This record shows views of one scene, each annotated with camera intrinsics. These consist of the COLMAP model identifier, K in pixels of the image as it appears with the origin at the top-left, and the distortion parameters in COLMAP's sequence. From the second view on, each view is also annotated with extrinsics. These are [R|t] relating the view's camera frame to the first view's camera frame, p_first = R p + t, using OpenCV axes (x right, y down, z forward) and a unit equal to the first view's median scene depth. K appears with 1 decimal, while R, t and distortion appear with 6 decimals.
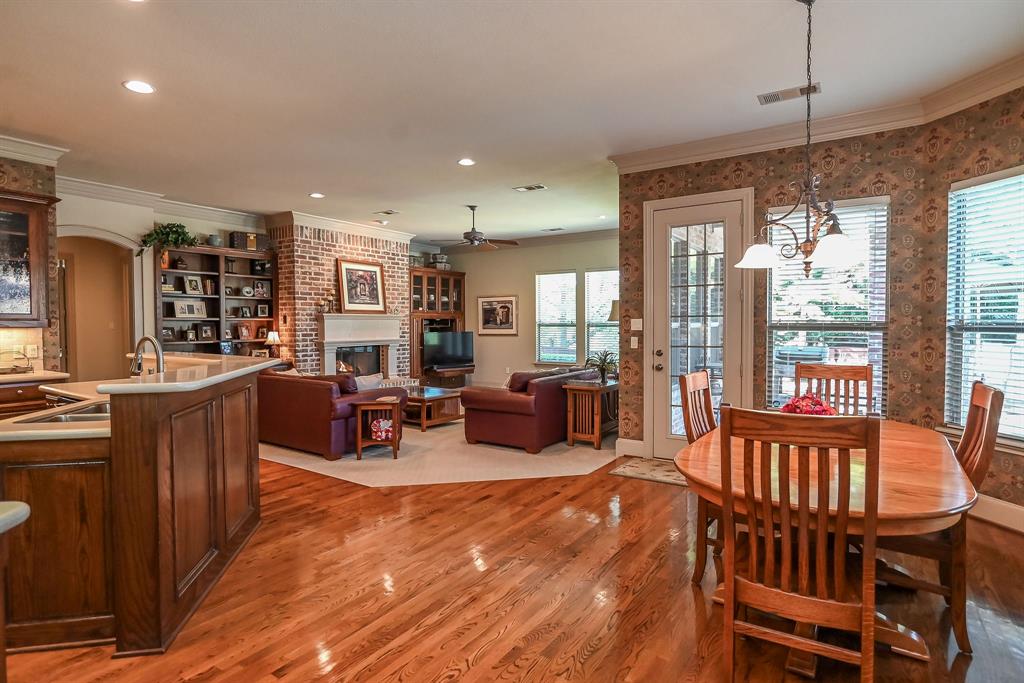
lens RADIAL K [[534.4, 0, 515.0], [0, 534.4, 338.3], [0, 0, 1]] dist [-0.001204, -0.001091]
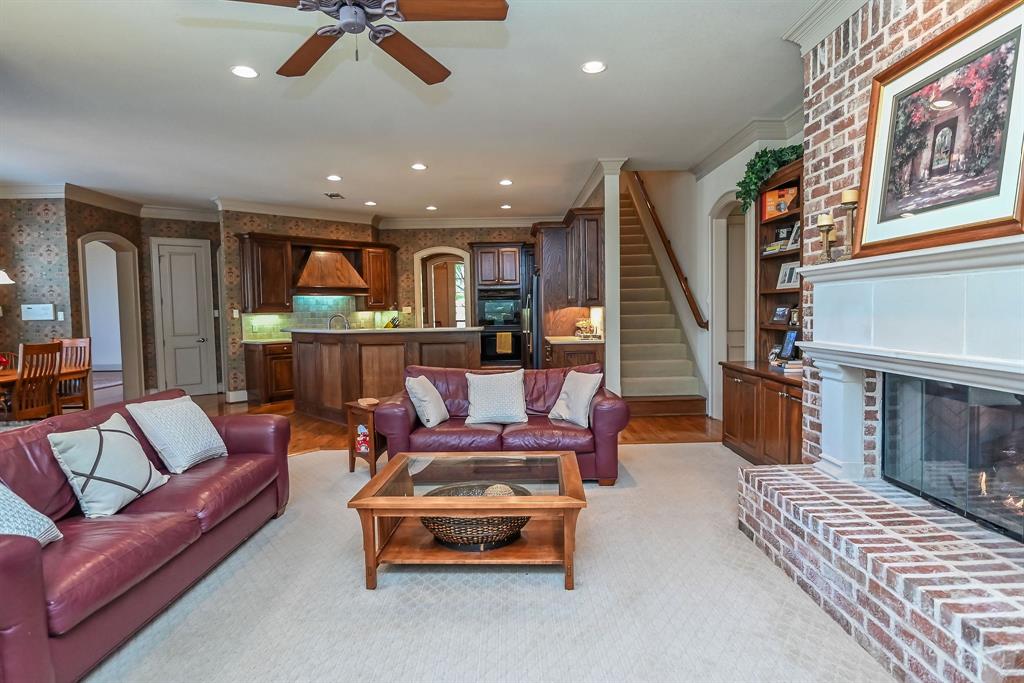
lens RADIAL K [[534.4, 0, 513.1], [0, 534.4, 340.8], [0, 0, 1]] dist [-0.001204, -0.001091]
pose [[-0.820242, 0.050346, -0.569797, 0.018574], [0.003708, 0.996566, 0.082717, -0.026170], [0.572005, 0.065736, -0.817612, 1.136051]]
